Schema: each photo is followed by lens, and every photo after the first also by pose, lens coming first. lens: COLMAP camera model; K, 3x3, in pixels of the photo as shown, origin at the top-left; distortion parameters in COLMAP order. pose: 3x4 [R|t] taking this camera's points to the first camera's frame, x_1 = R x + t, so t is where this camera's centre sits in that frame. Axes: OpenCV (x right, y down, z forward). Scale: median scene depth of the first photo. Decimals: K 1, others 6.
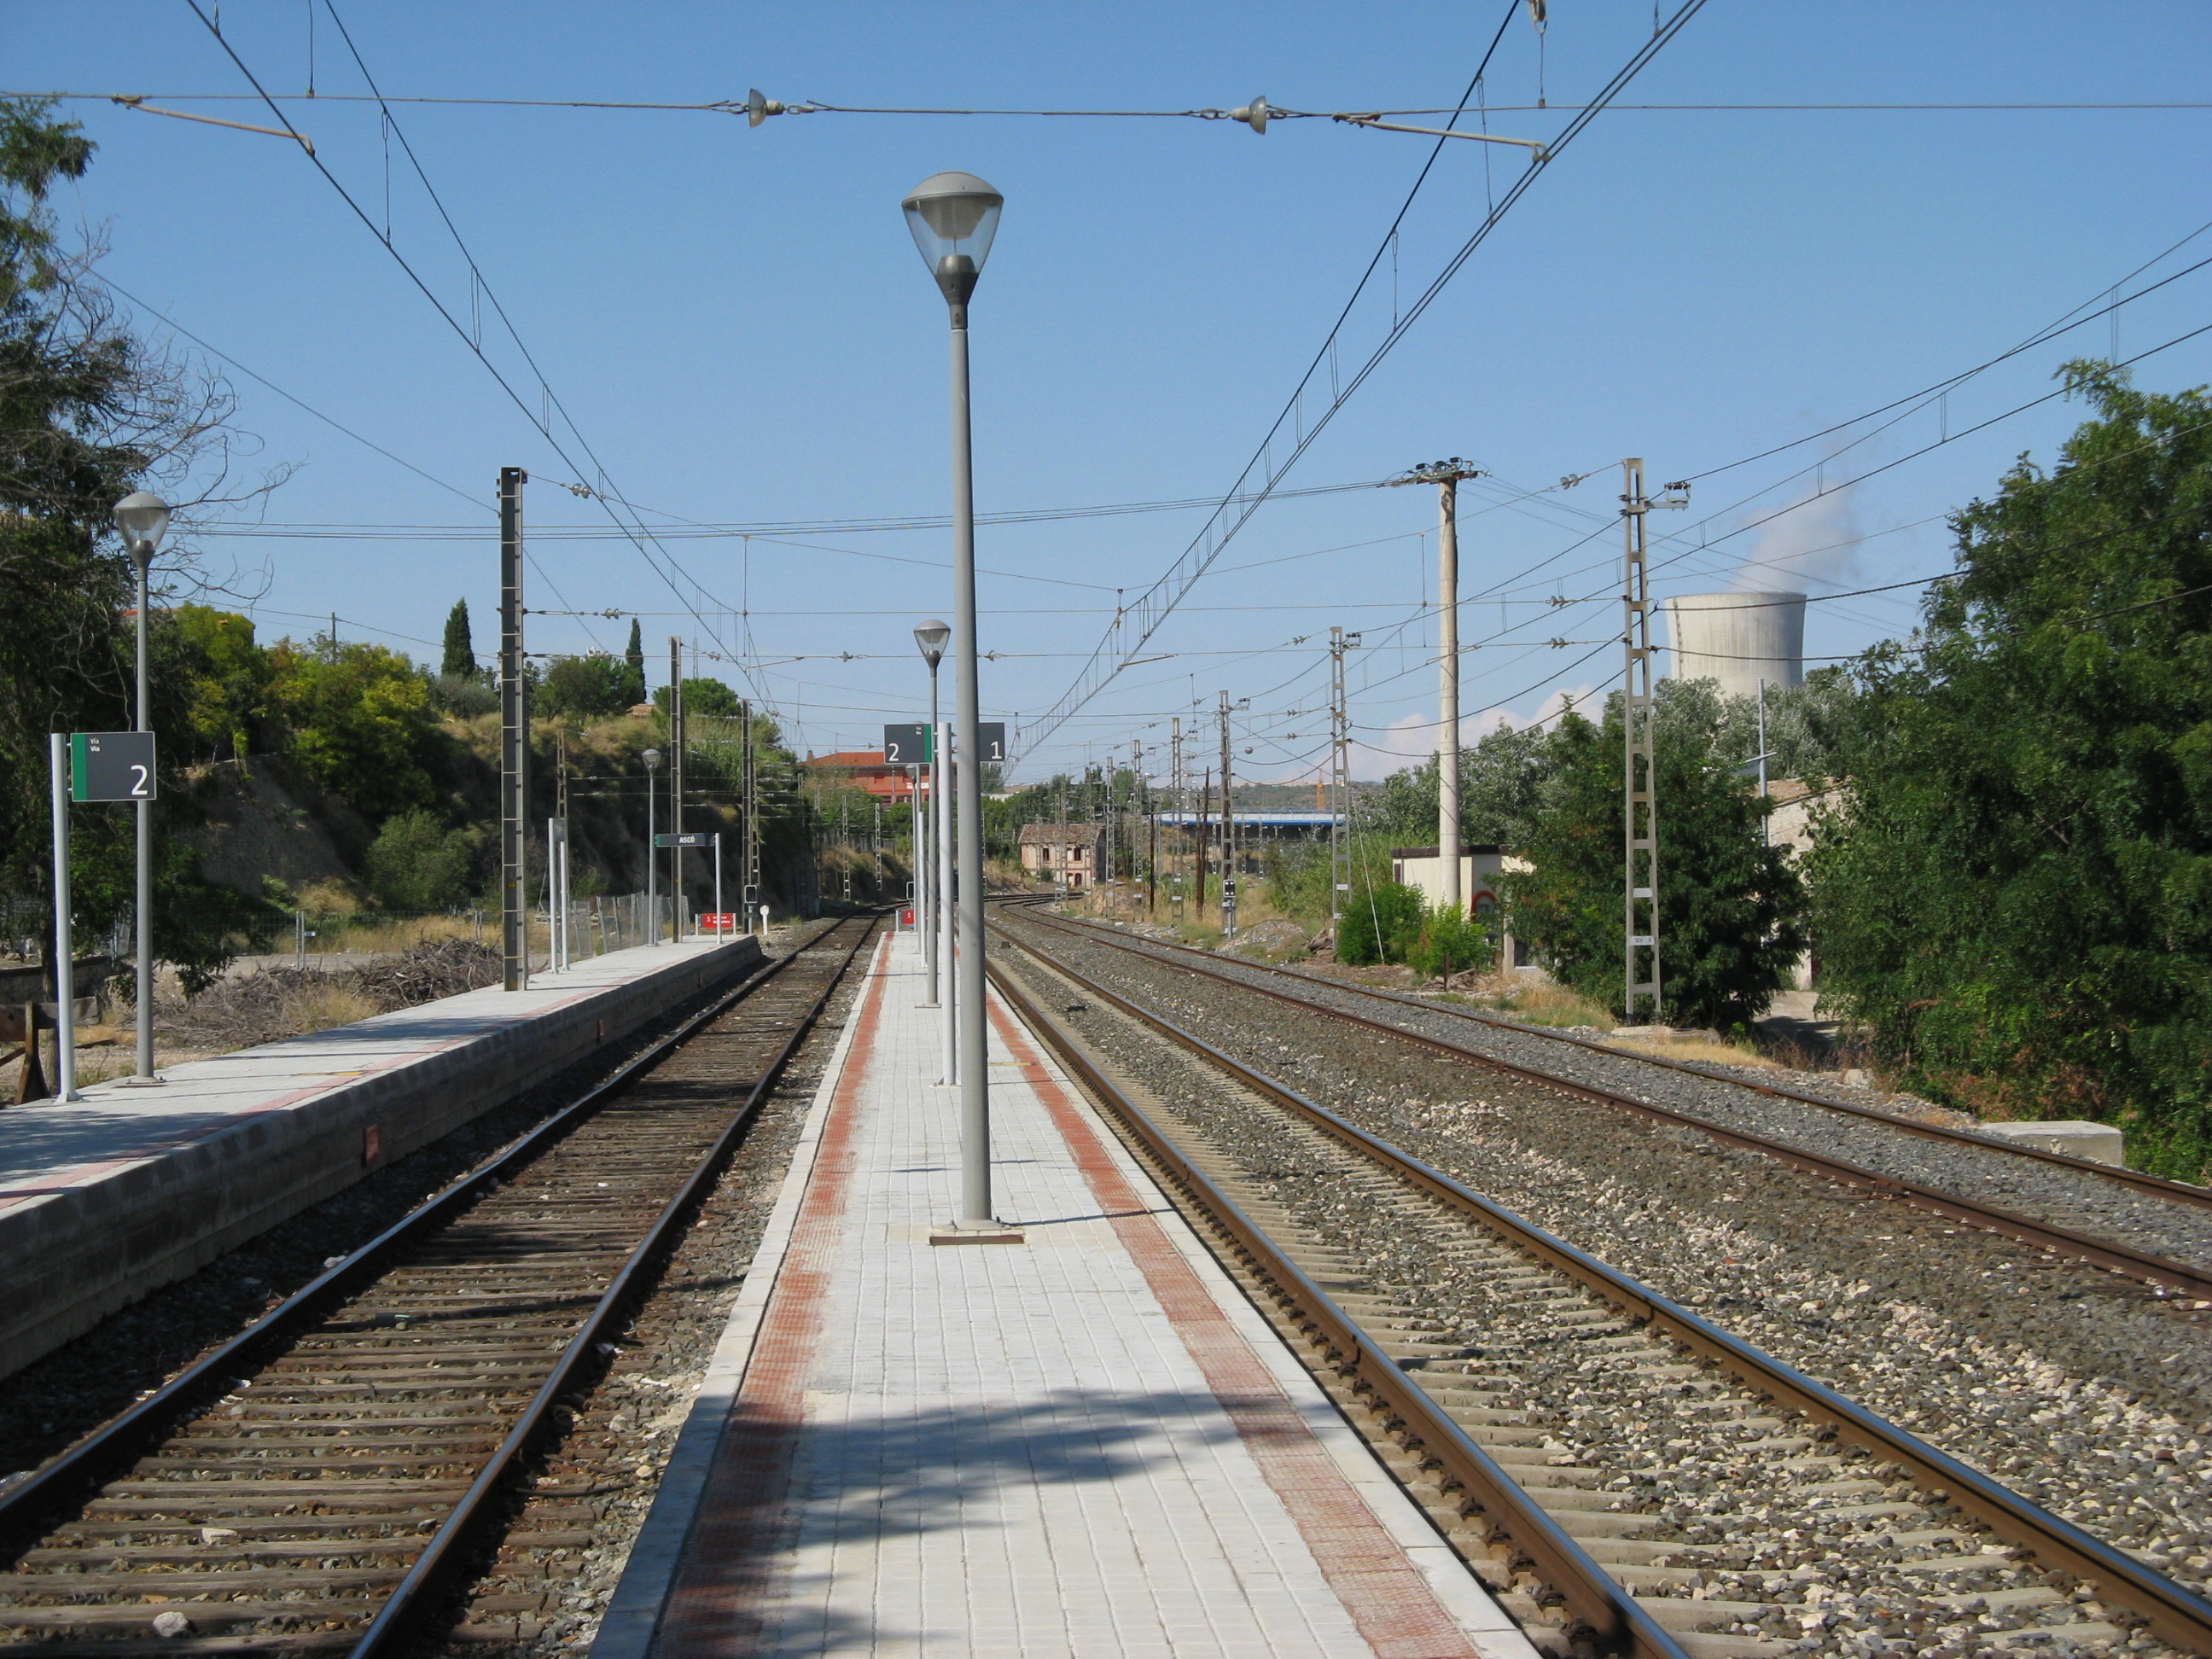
lens RADIAL K [[3934.1, 0, 1106.0], [0, 3934.1, 829.5], [0, 0, 1]] dist [-0.005246, 0.030541]
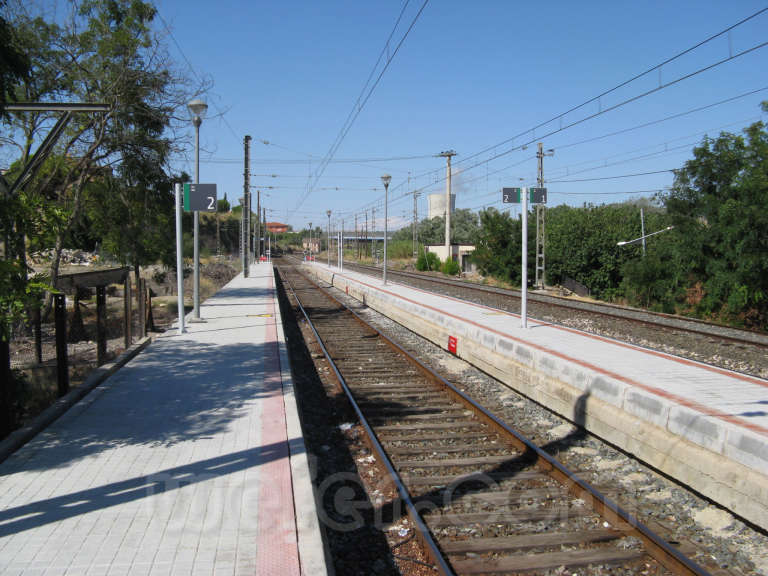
lens RADIAL K [[798.3, 0, 384.0], [0, 798.3, 288.0], [0, 0, 1]] dist [-0.186663, 0.210529]
pose [[0.995671, 0.010896, 0.092302, -0.044285], [-0.016358, 0.998146, 0.058626, 0.002398], [-0.091492, -0.059883, 0.994004, 0.119743]]
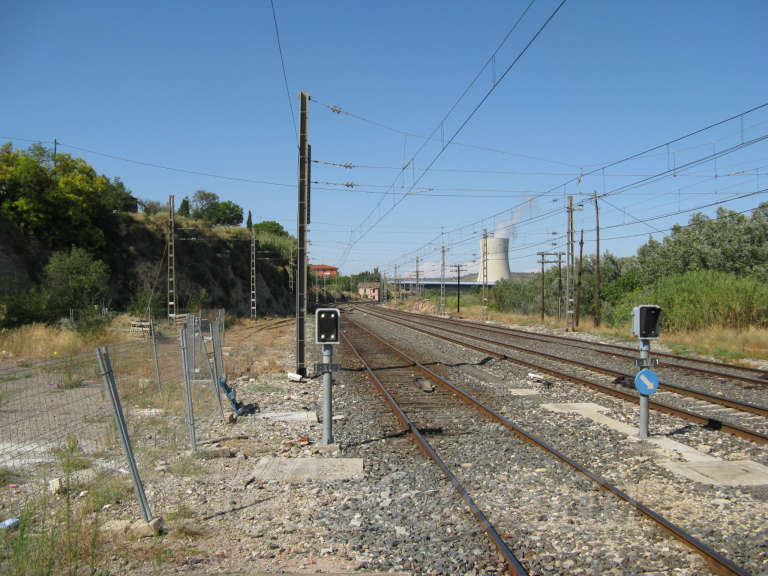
lens RADIAL K [[798.3, 0, 384.0], [0, 798.3, 288.0], [0, 0, 1]] dist [-0.186663, 0.210529]
pose [[0.999265, 0.014690, 0.035413, -0.088162], [-0.014705, 0.999892, 0.000158, 0.011618], [-0.035407, -0.000679, 0.999373, 0.917022]]
